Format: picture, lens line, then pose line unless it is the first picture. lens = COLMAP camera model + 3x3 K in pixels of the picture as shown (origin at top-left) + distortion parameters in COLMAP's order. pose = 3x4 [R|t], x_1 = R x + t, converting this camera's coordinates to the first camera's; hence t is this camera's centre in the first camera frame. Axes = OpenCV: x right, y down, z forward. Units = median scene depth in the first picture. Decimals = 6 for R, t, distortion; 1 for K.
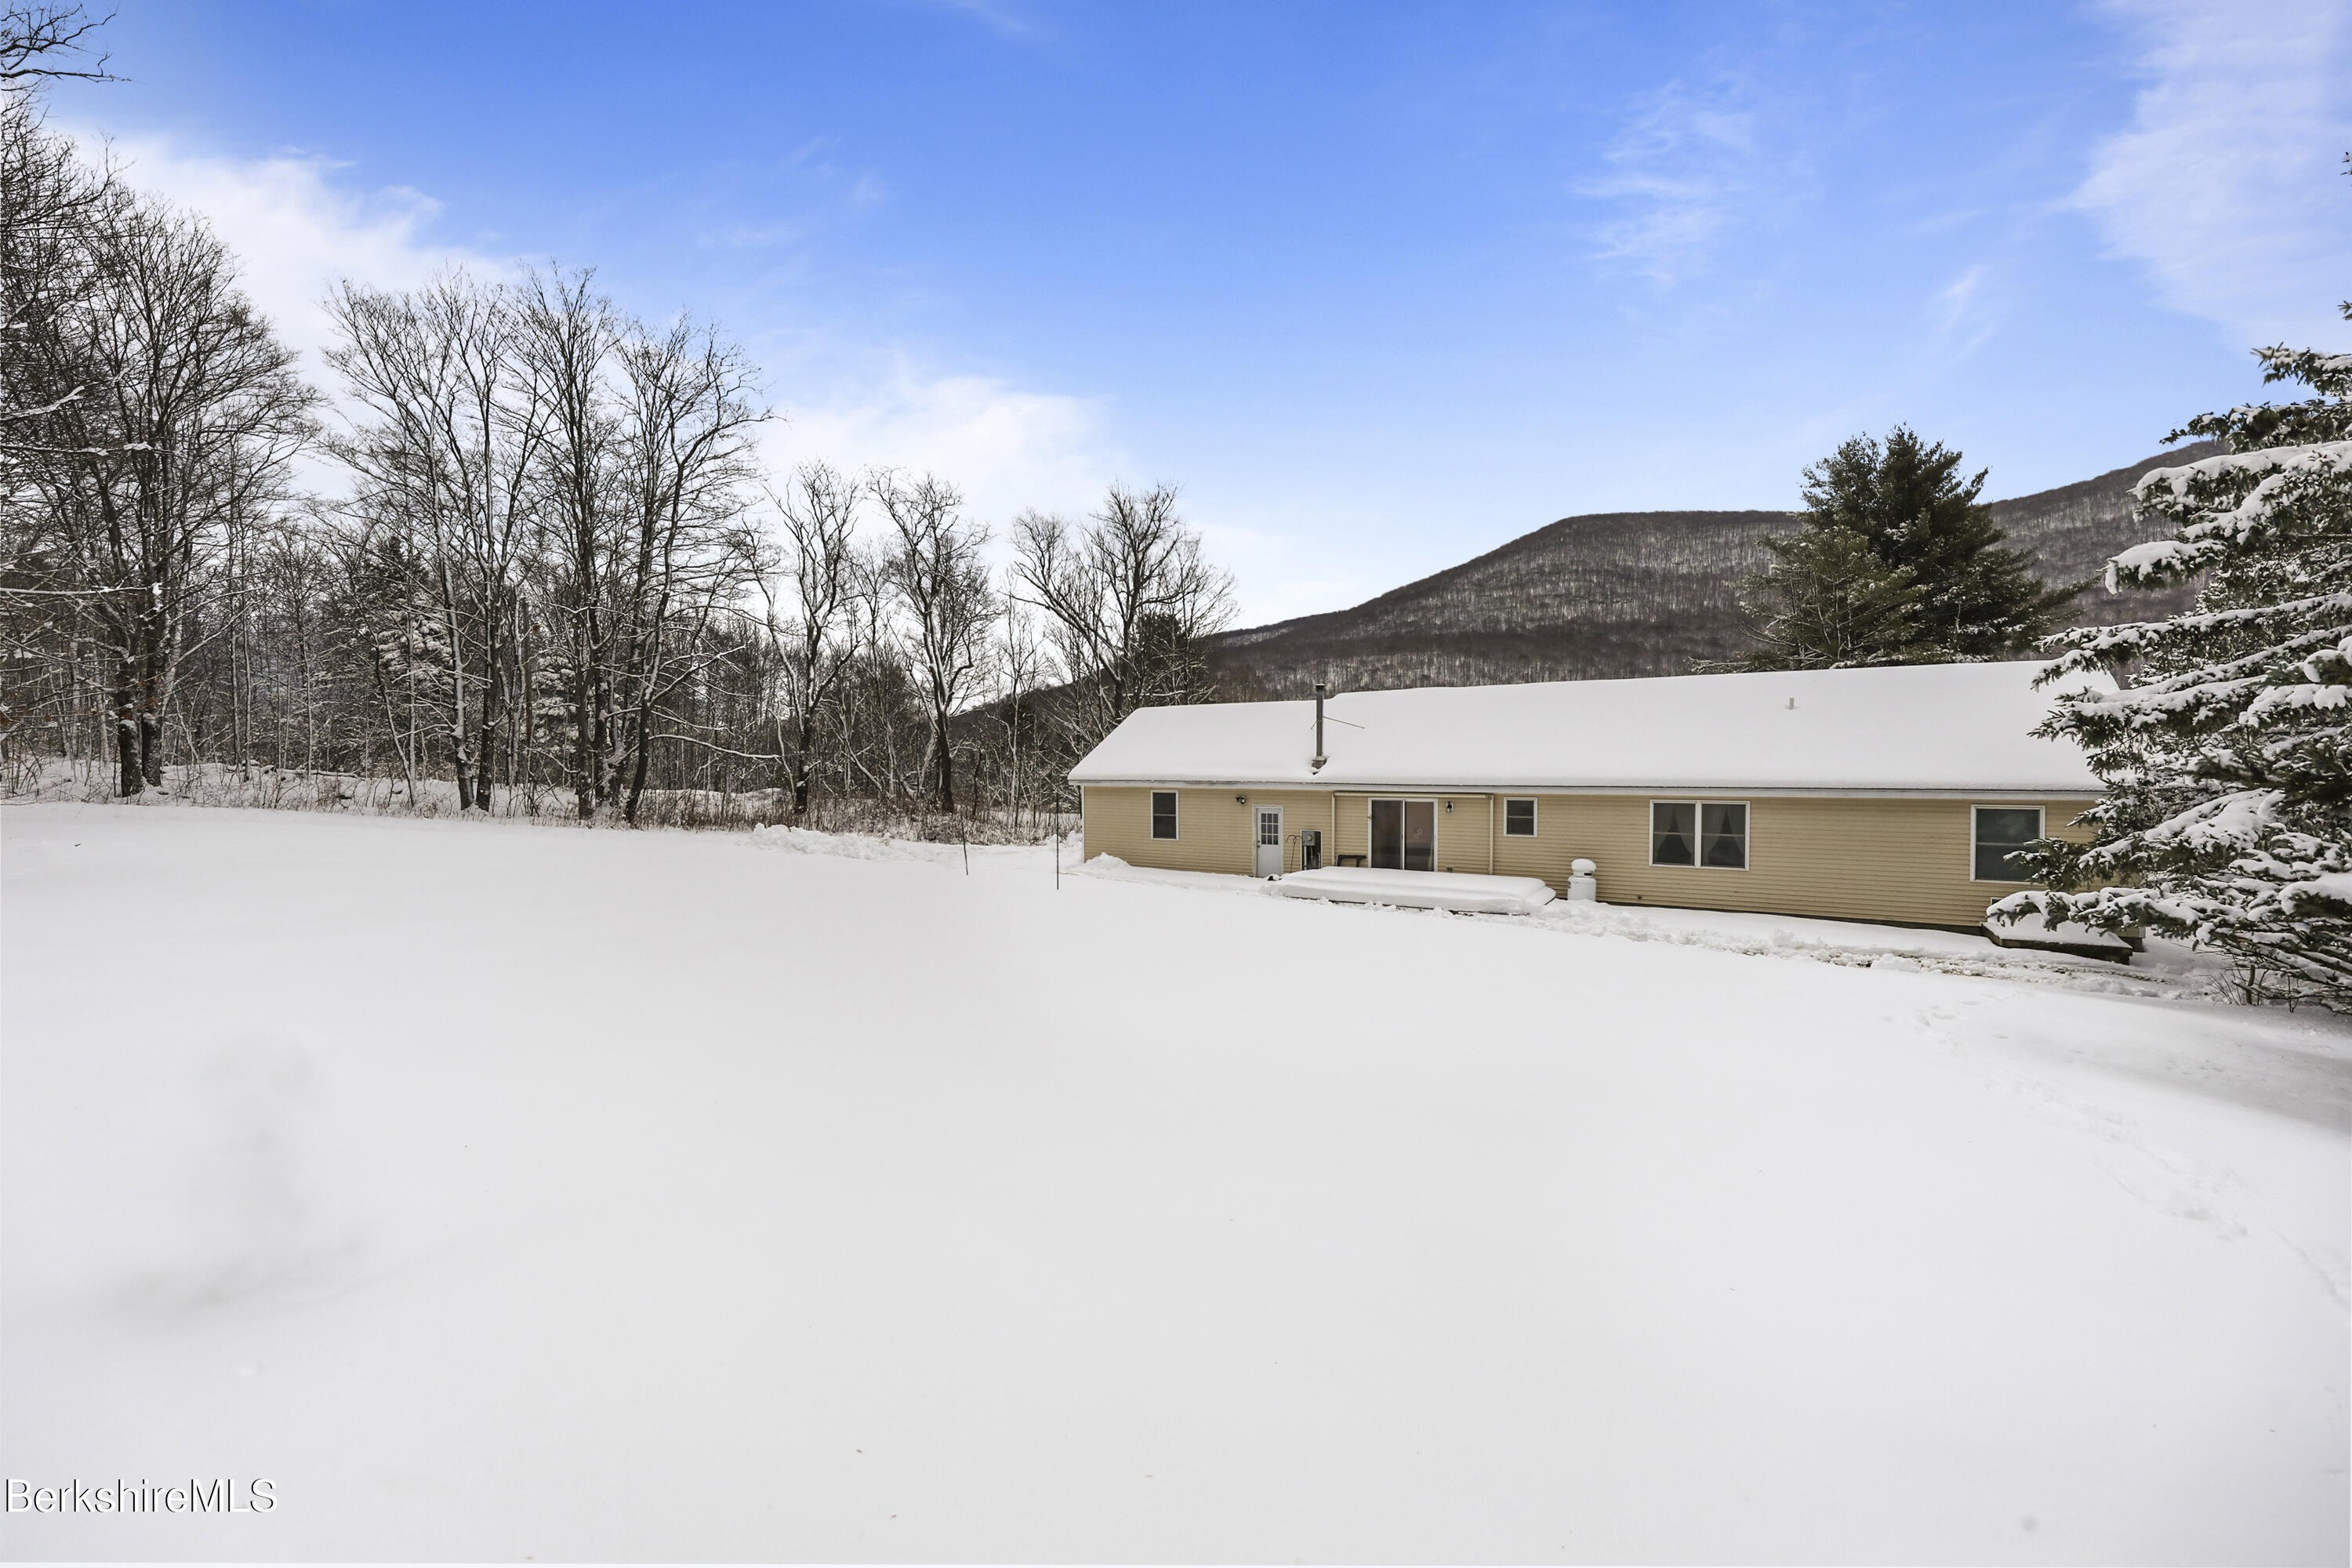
lens RADIAL K [[948.2, 0, 1160.7], [0, 948.2, 783.5], [0, 0, 1]] dist [0.001210, -0.003141]
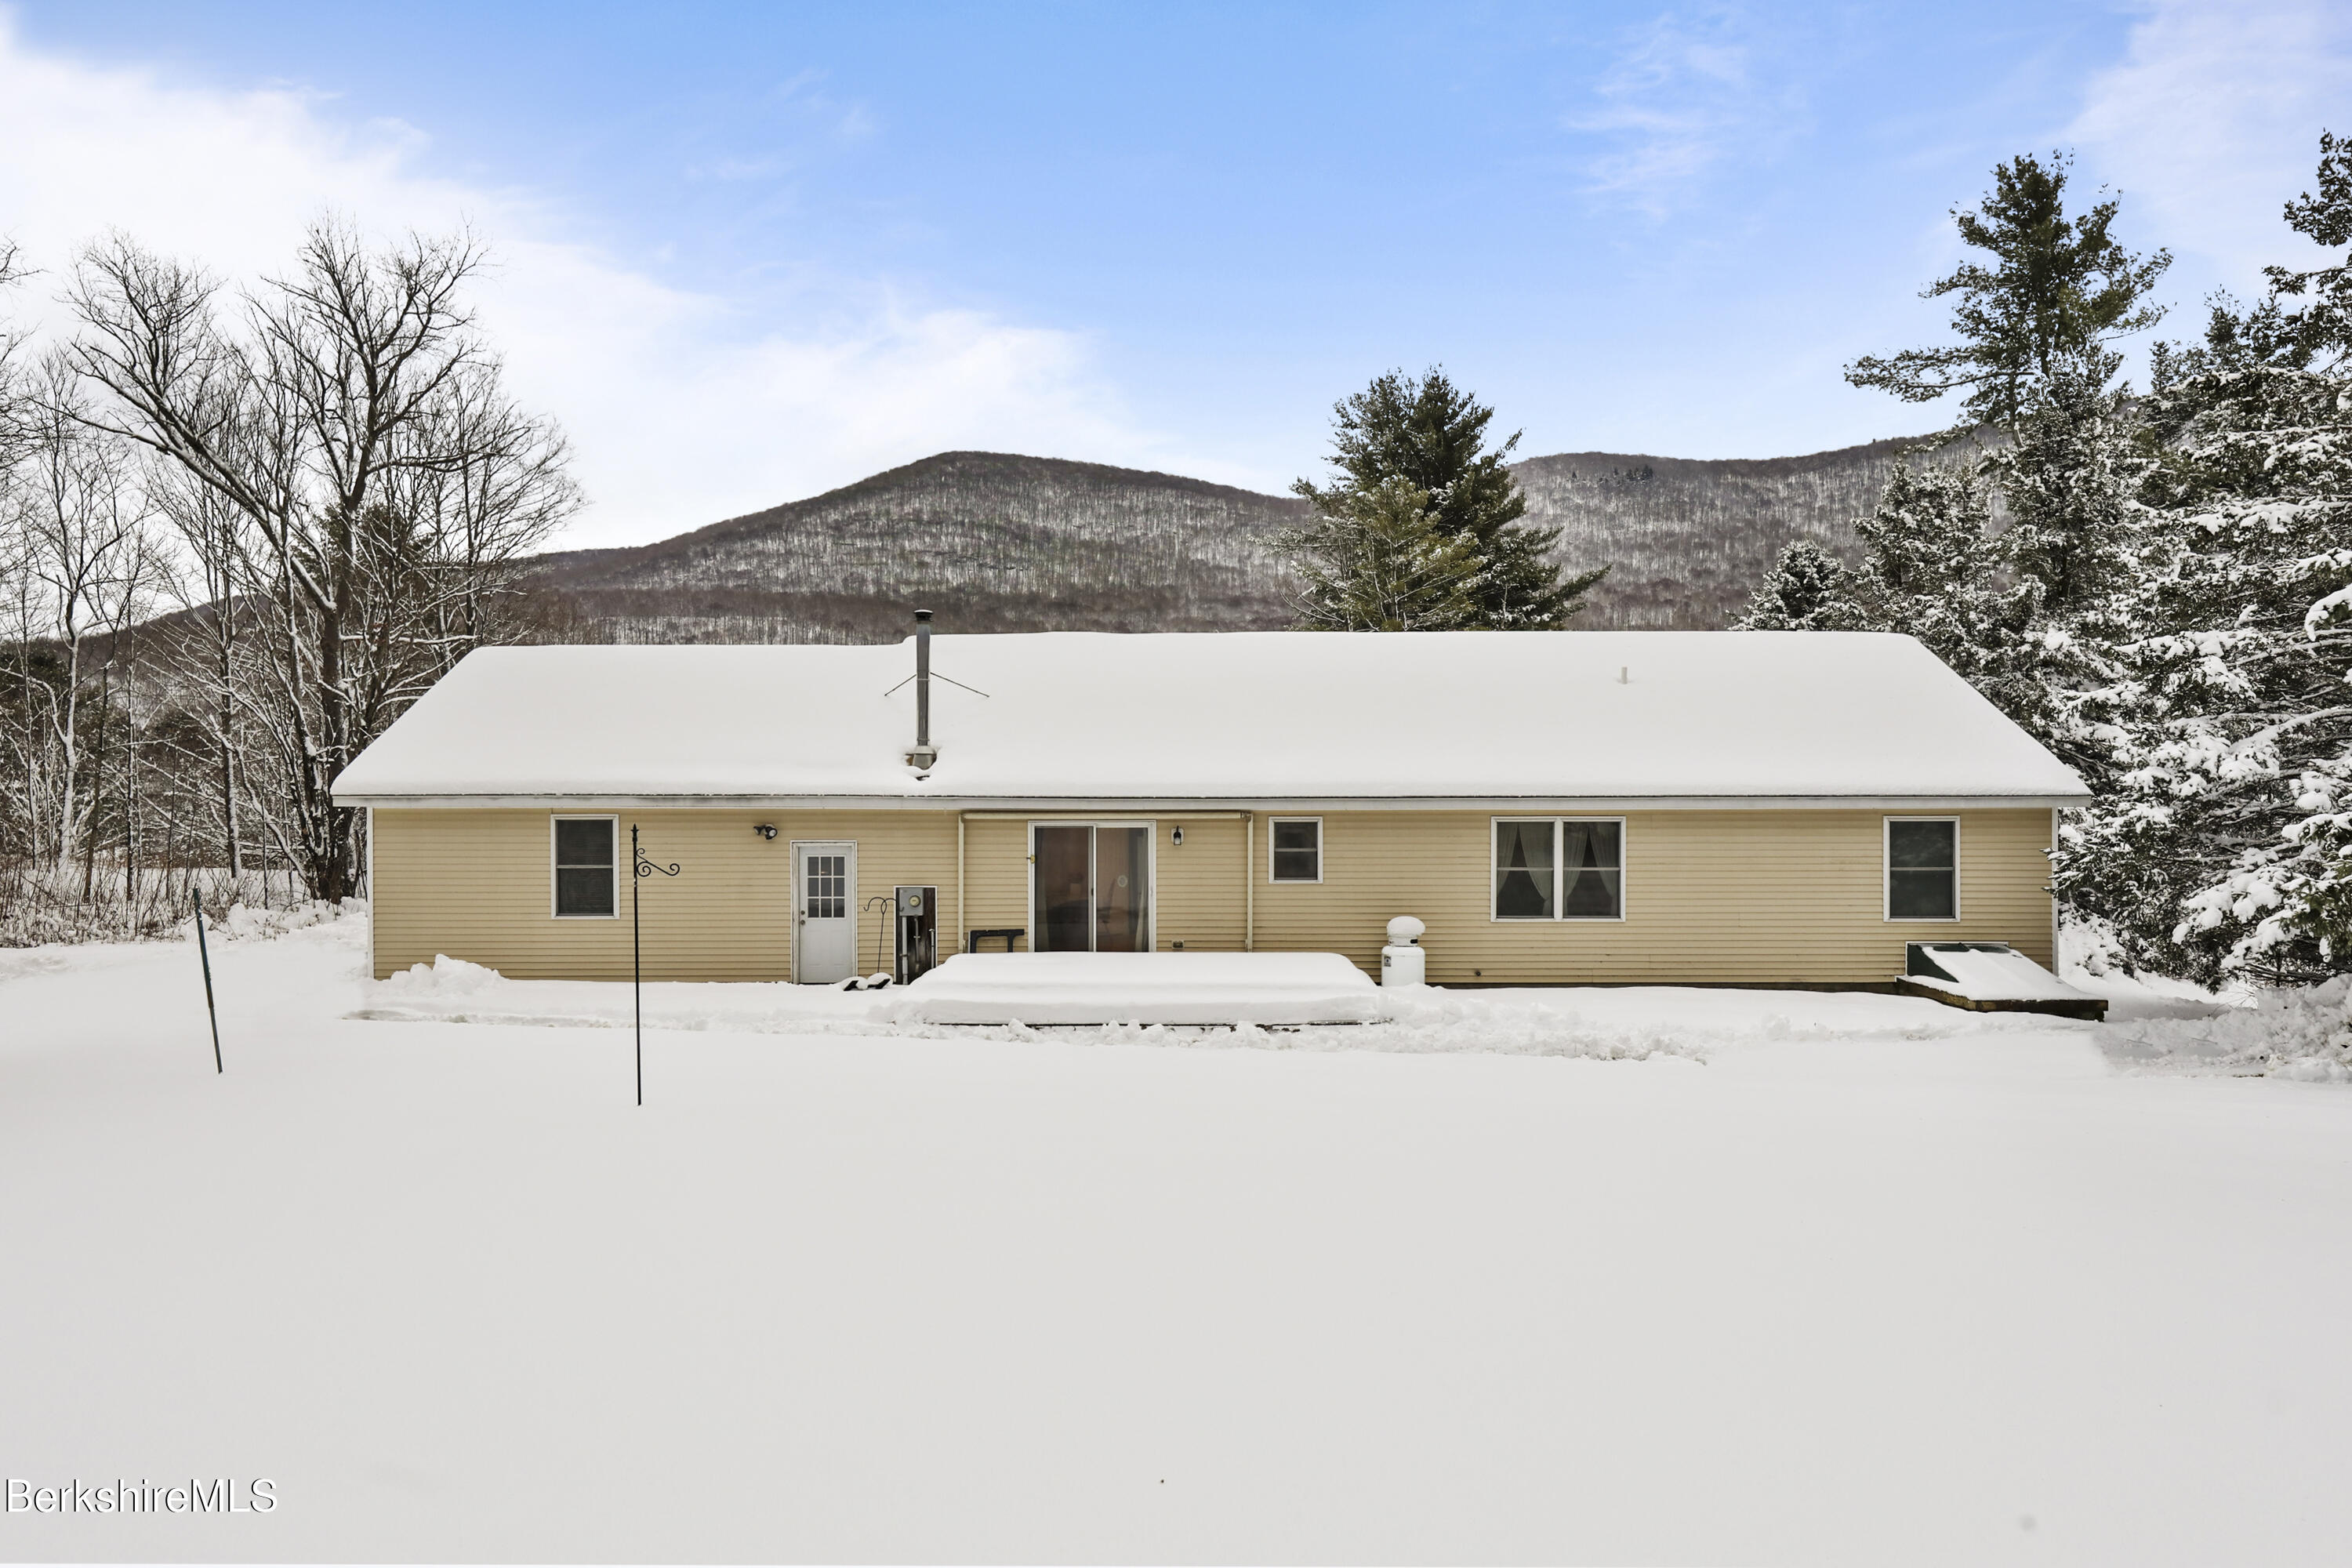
lens RADIAL K [[1360.5, 0, 1176.0], [0, 1360.5, 784.0], [0, 0, 1]] dist [0.005575, 0.001390]
pose [[0.846130, -0.001776, 0.532974, -0.115246], [0.010369, 0.999860, -0.013129, 0.004158], [-0.532876, 0.016635, 0.846030, 0.279841]]
